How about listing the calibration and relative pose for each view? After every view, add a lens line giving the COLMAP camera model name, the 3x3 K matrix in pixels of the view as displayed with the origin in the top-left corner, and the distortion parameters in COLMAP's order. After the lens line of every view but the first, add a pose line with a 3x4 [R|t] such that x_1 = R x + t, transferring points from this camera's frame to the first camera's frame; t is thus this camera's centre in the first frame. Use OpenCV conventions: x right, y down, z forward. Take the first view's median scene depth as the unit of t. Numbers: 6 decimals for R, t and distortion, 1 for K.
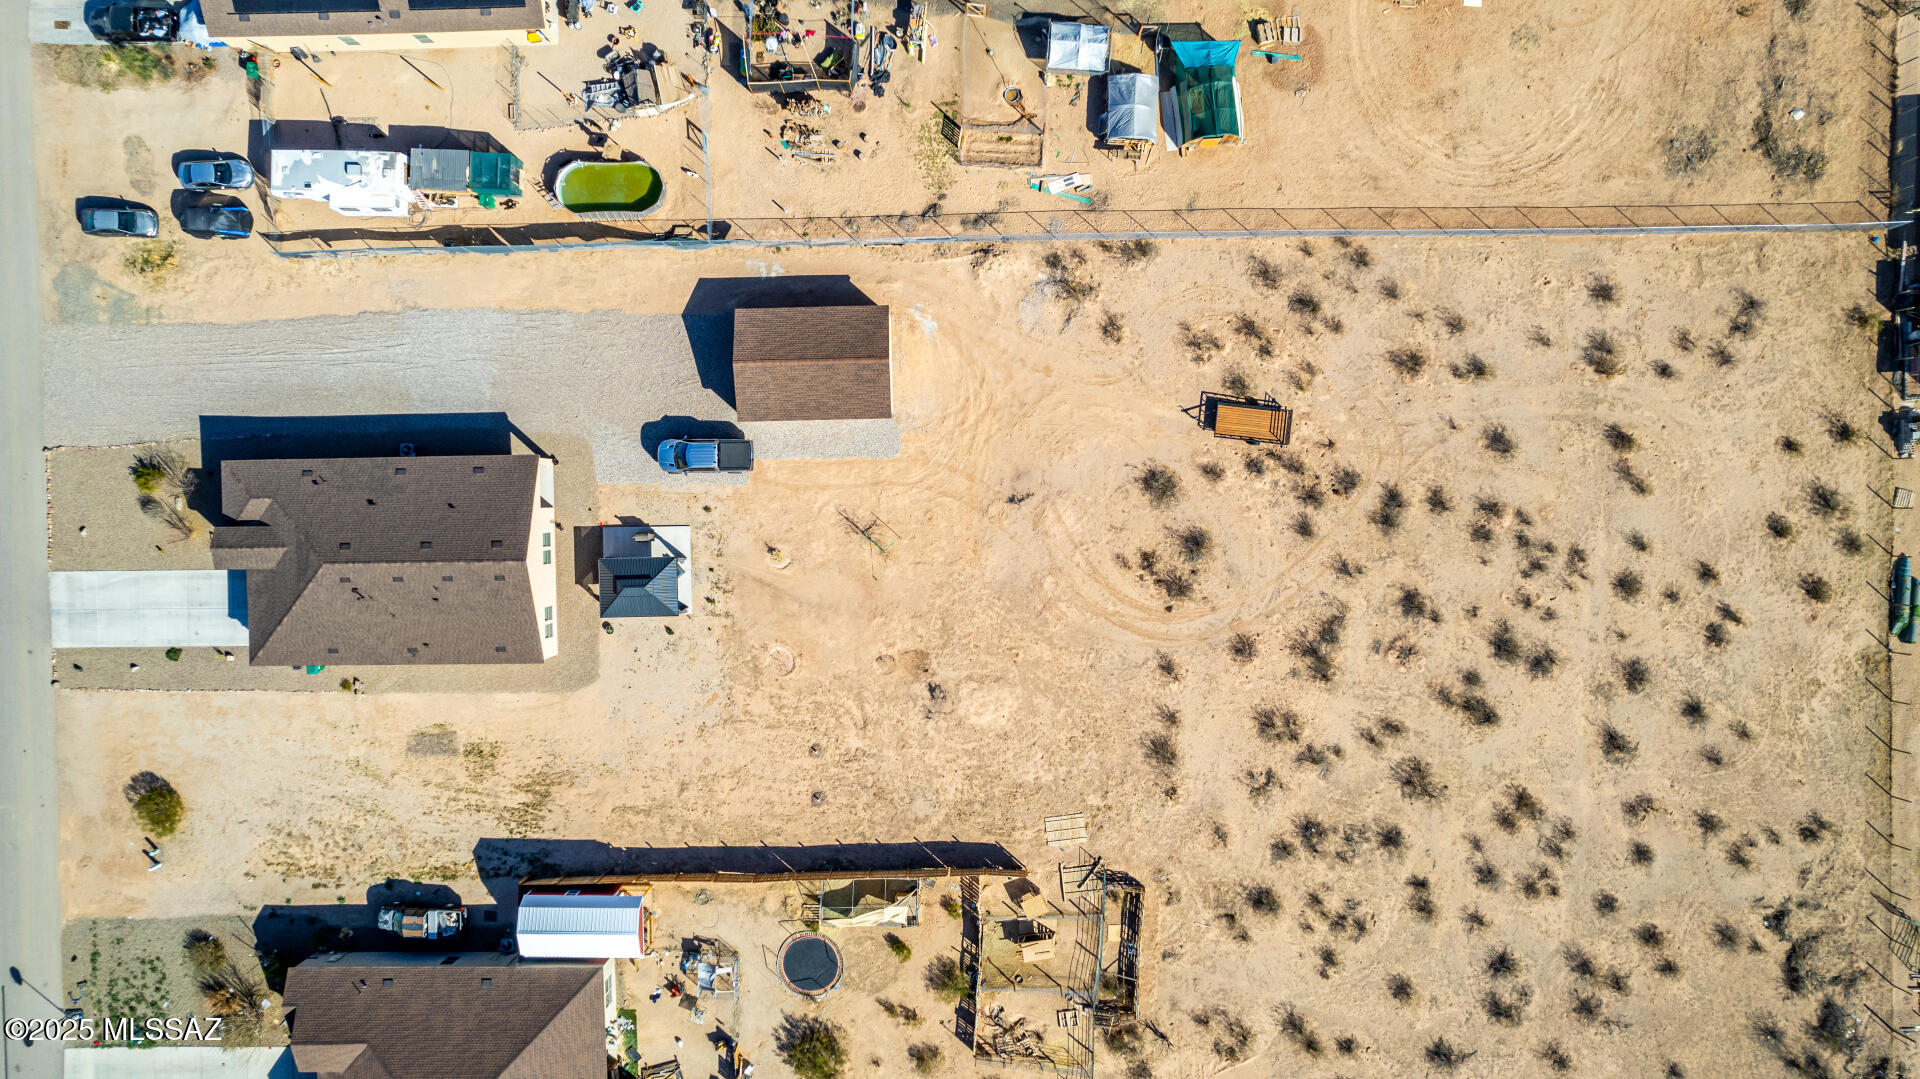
lens RADIAL K [[1224.3, 0, 954.0], [0, 1224.3, 539.2], [0, 0, 1]] dist [-0.076154, 0.069635]
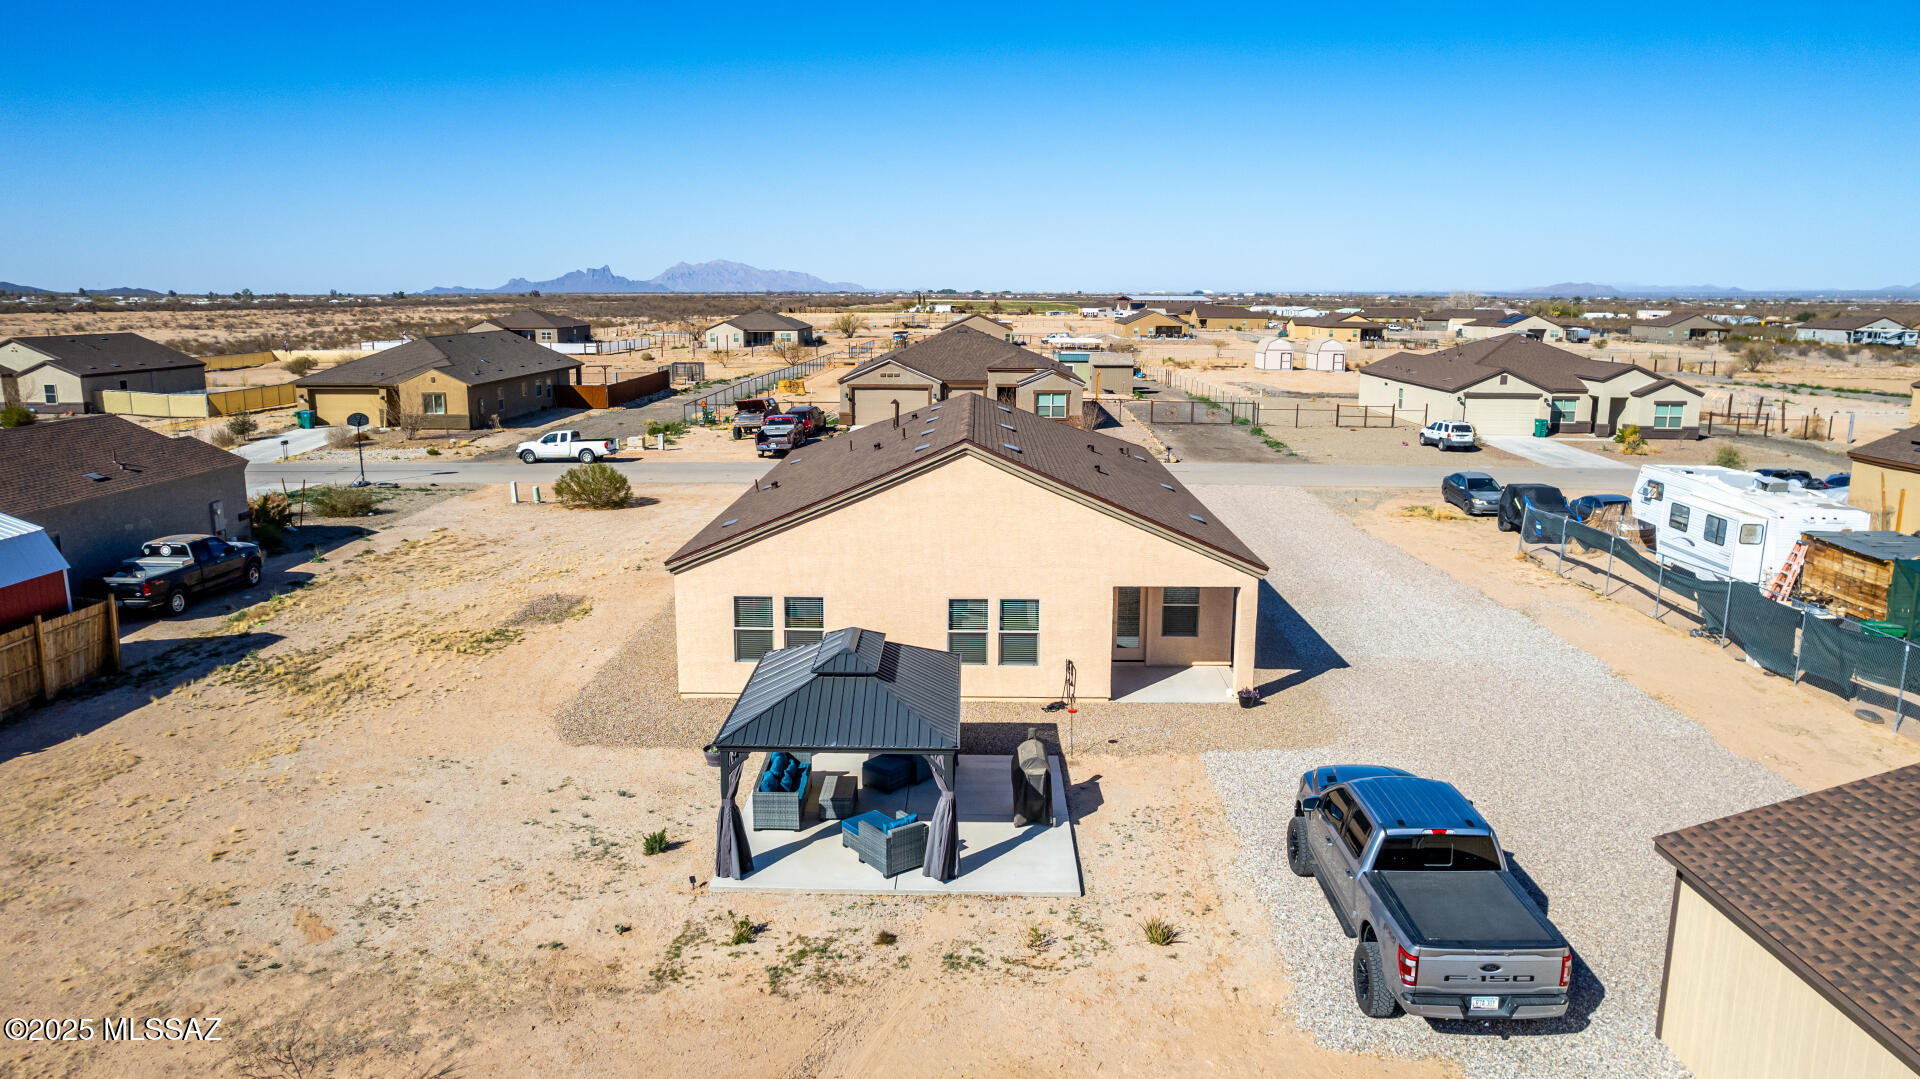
lens RADIAL K [[1255.0, 0, 957.1], [0, 1255.0, 536.0], [0, 0, 1]] dist [-0.072547, 0.062234]
pose [[-0.033153, 0.201637, -0.978899, 0.006263], [-0.999059, -0.034093, 0.026813, 0.008883], [-0.027968, 0.978867, 0.202577, 0.882334]]
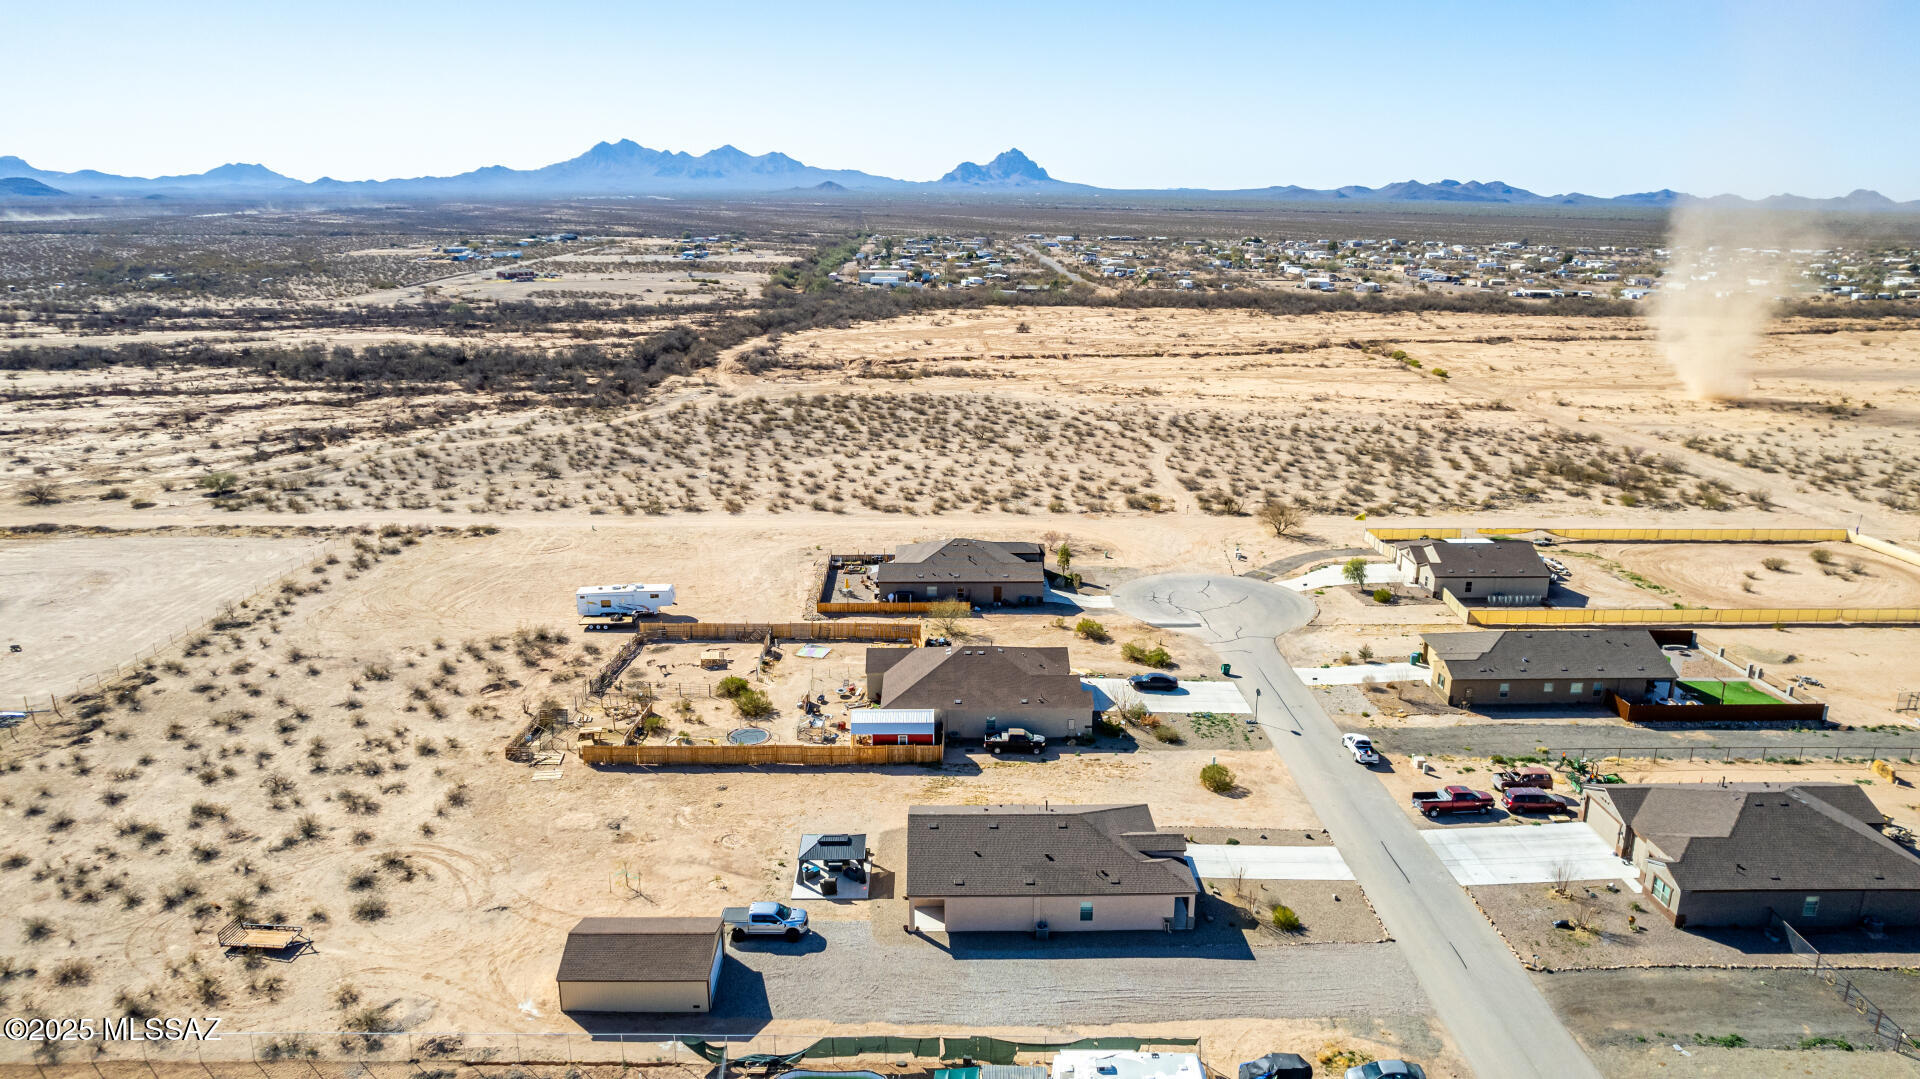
lens RADIAL K [[1225.4, 0, 957.2], [0, 1225.4, 538.6], [0, 0, 1]] dist [-0.072471, 0.063654]
pose [[-0.999977, 0.005495, -0.004048, -0.368772], [-0.005485, -0.294128, 0.955750, -1.002311], [0.004061, 0.955750, 0.294151, 0.341155]]
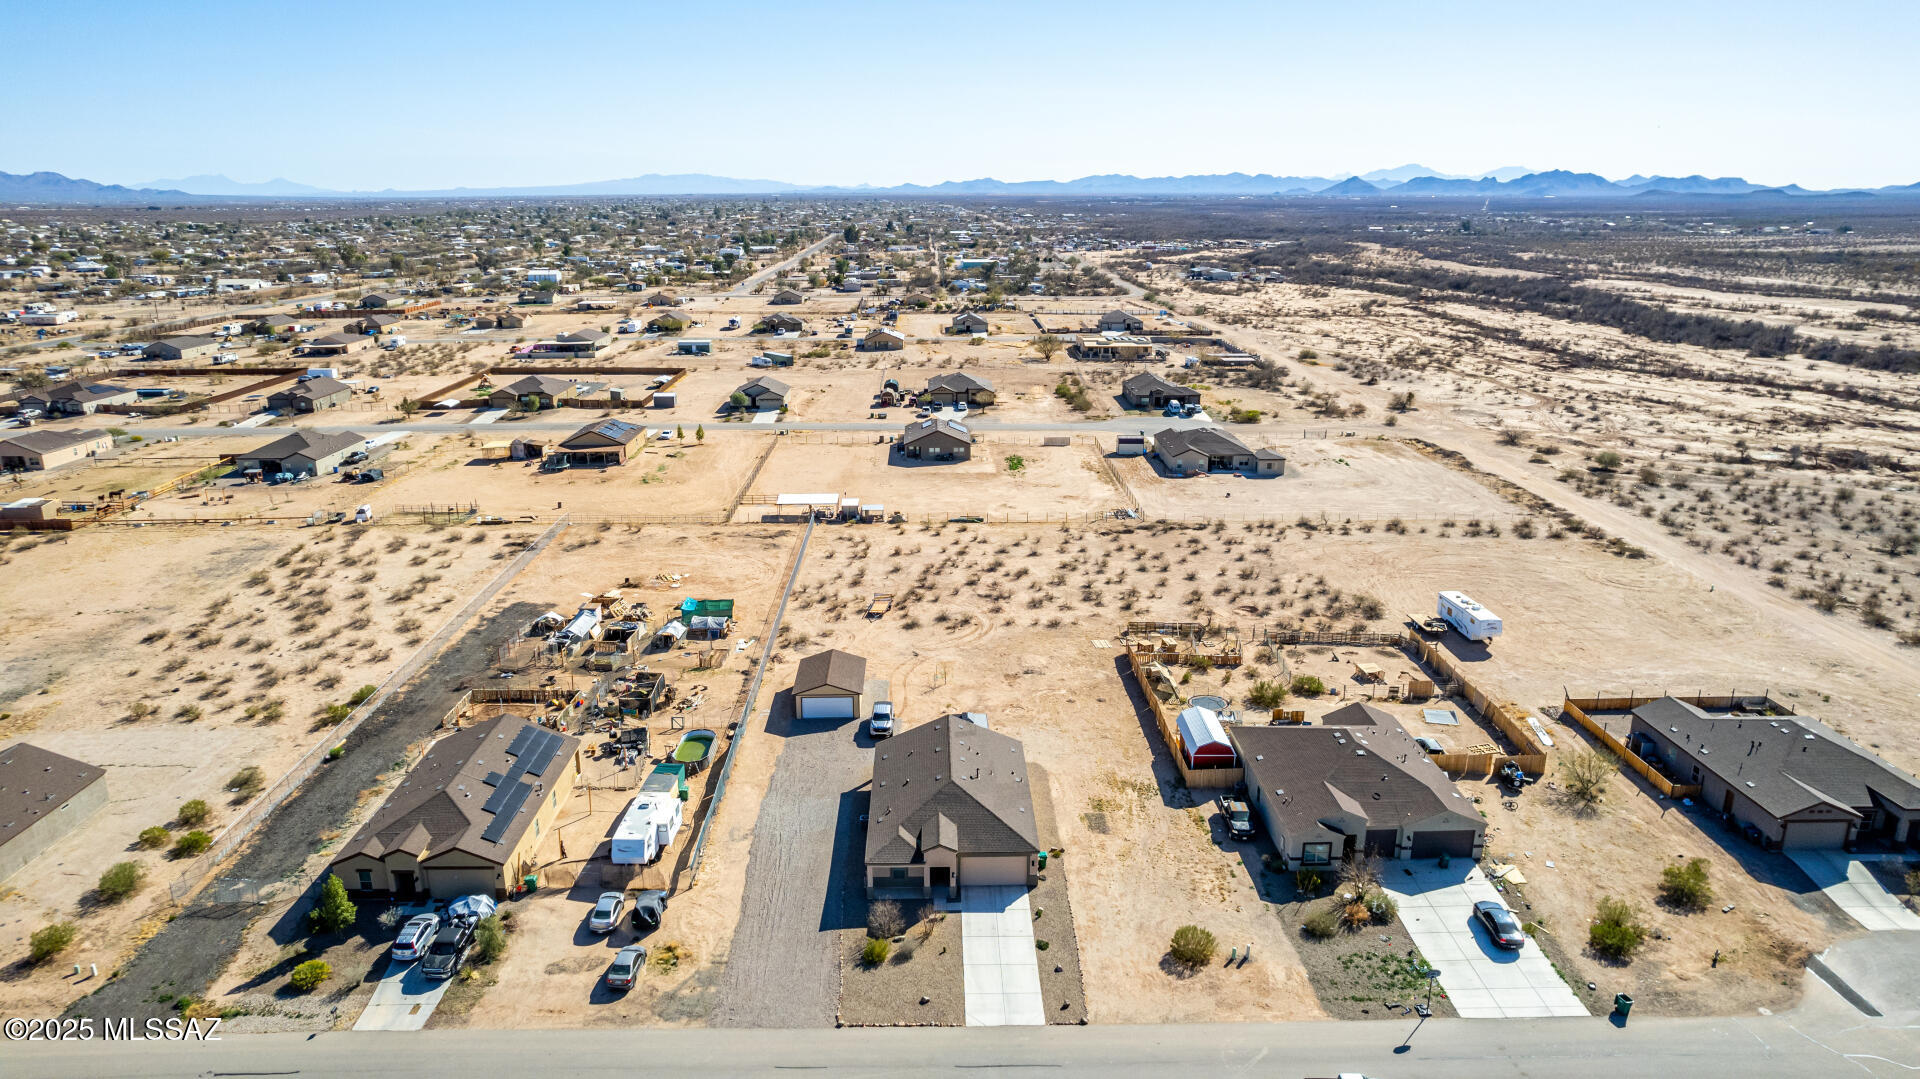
lens RADIAL K [[1224.3, 0, 954.0], [0, 1224.3, 539.2], [0, 0, 1]] dist [-0.076154, 0.069635]
pose [[-0.004545, -0.265246, 0.964170, -1.597129], [0.999641, -0.026649, -0.002620, 0.030346], [0.026389, 0.963812, 0.265272, 0.371316]]
